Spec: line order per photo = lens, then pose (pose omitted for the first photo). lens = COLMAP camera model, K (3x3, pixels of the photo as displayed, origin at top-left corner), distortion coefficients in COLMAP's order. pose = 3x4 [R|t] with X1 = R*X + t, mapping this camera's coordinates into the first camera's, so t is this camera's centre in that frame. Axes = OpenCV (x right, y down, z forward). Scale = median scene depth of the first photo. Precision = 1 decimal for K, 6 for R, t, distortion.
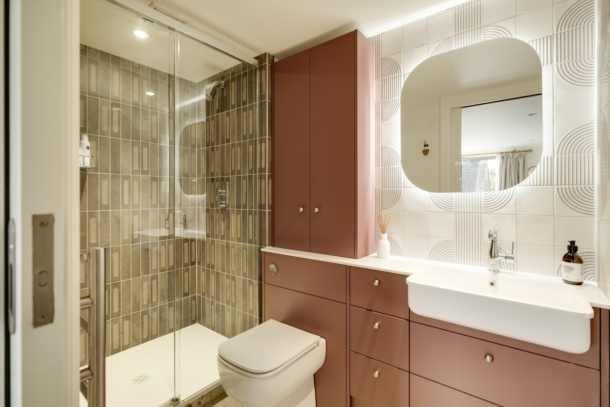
lens RADIAL K [[288.1, 0, 302.6], [0, 288.1, 199.3], [0, 0, 1]] dist [-0.005596, 0.001173]
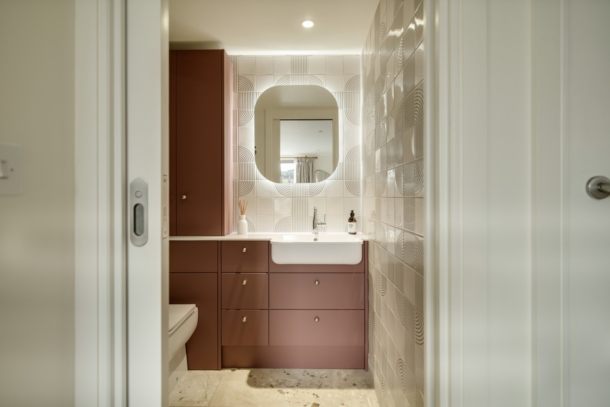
lens RADIAL K [[288.1, 0, 306.1], [0, 288.1, 200.9], [0, 0, 1]] dist [-0.005596, 0.001173]
pose [[0.801520, -0.014111, 0.597802, -0.266772], [0.004823, 0.999842, 0.017134, 0.037421], [-0.597949, -0.010850, 0.801461, -0.199021]]
